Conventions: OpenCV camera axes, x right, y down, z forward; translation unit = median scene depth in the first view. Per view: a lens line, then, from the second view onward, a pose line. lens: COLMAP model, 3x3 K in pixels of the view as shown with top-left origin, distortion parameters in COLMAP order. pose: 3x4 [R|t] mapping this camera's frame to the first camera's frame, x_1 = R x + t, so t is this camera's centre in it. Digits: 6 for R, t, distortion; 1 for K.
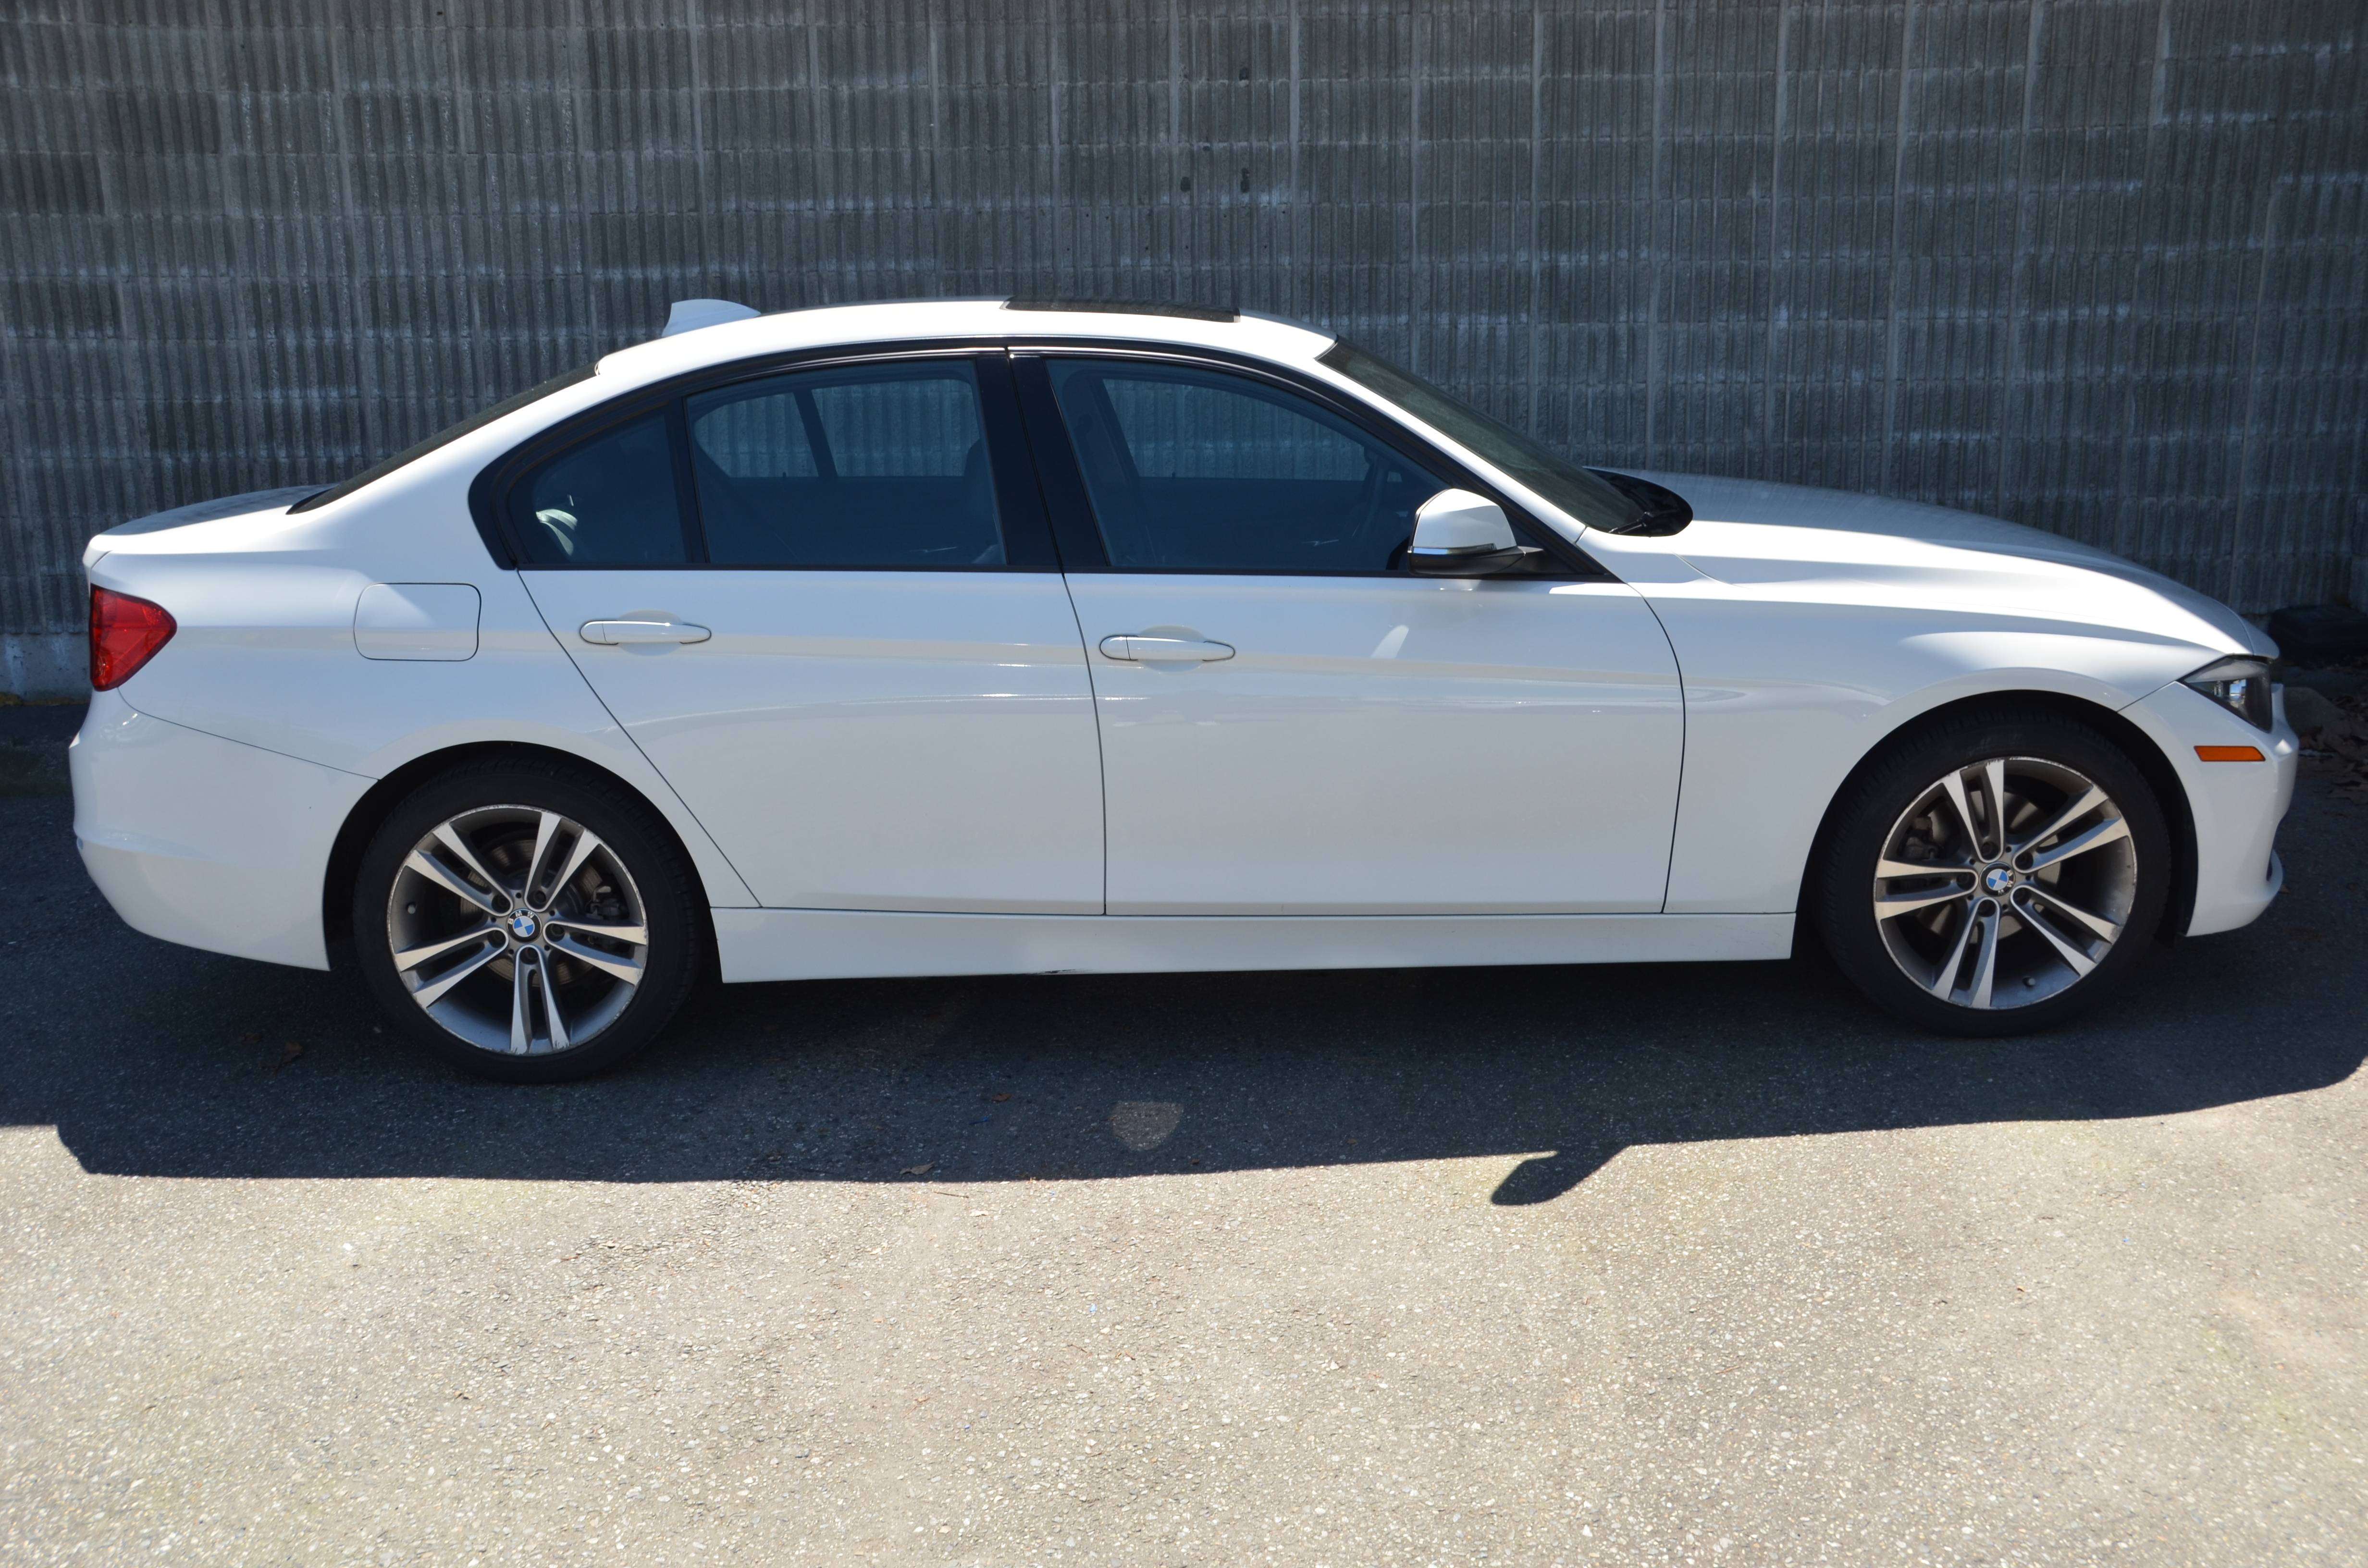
lens RADIAL K [[2163.7, 0, 1184.0], [0, 2163.7, 784.0], [0, 0, 1]] dist [-0.081087, 0.211300]
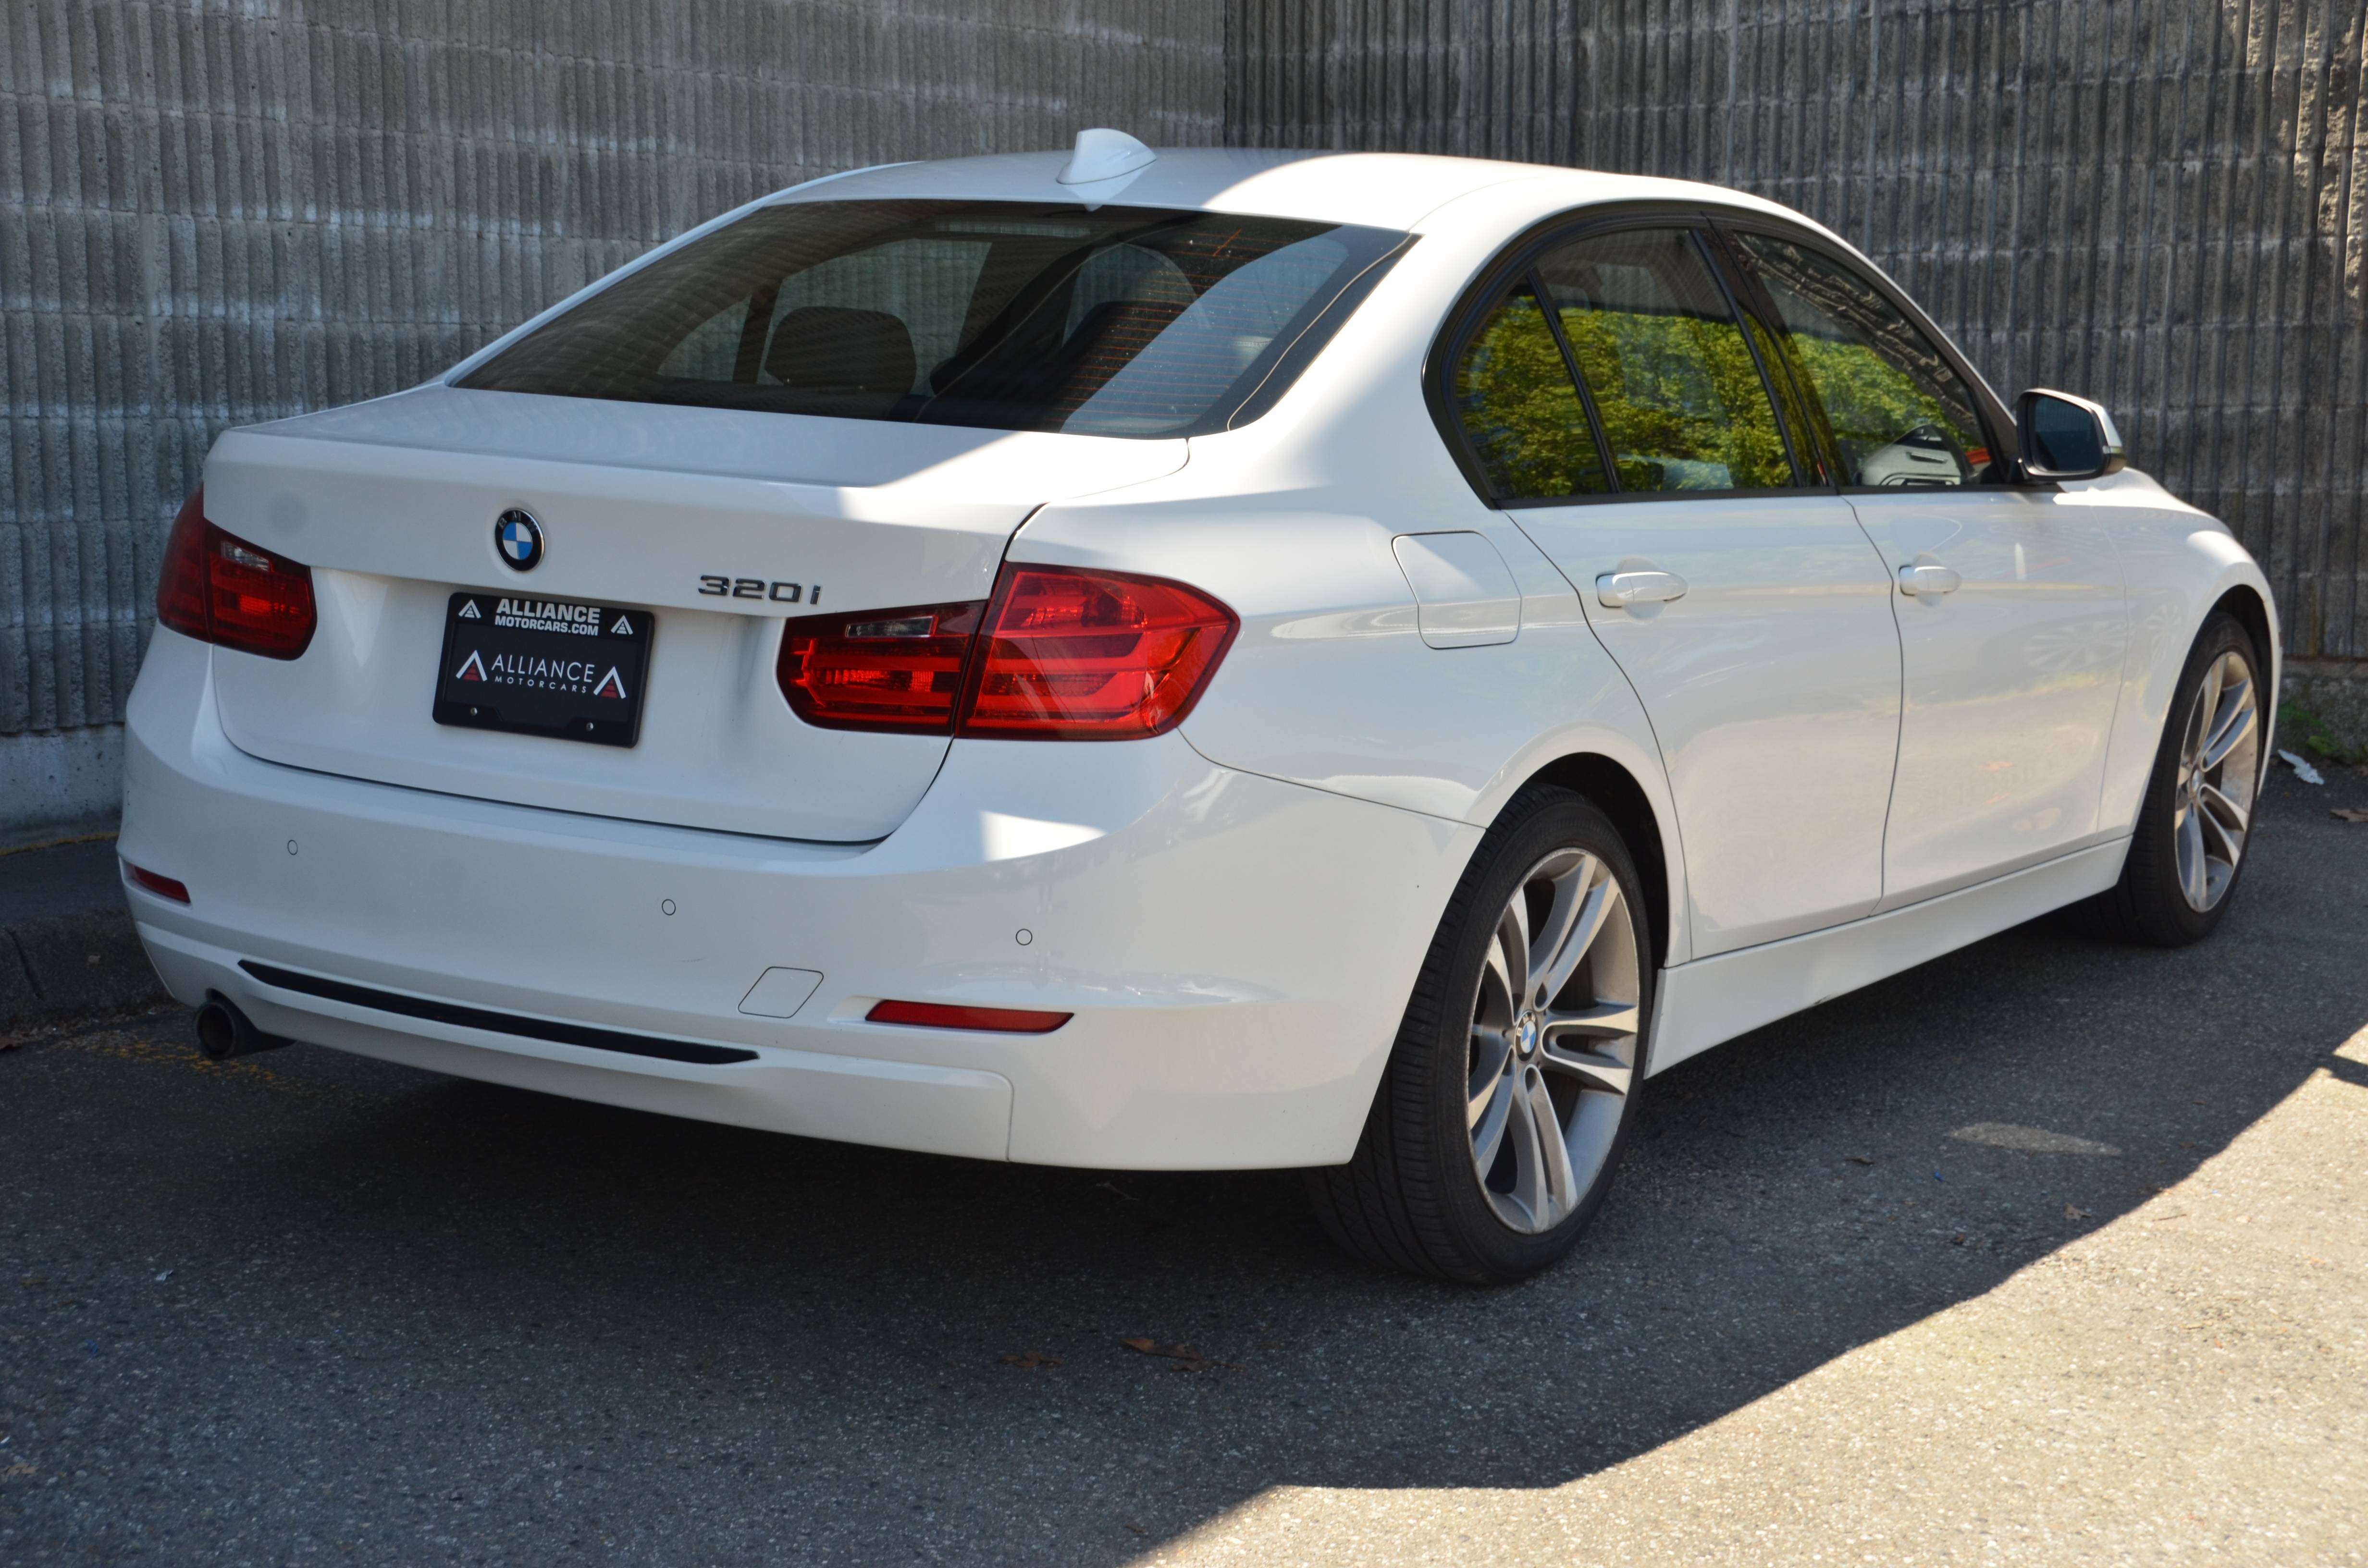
lens RADIAL K [[3555.6, 0, 1099.7], [0, 3555.6, 785.3], [0, 0, 1]] dist [0.229814, 0.029578]
pose [[0.536246, -0.082071, 0.840062, -0.734062], [0.151171, 0.988508, 0.000075, -0.017998], [-0.830414, 0.126953, 0.542490, 0.275392]]
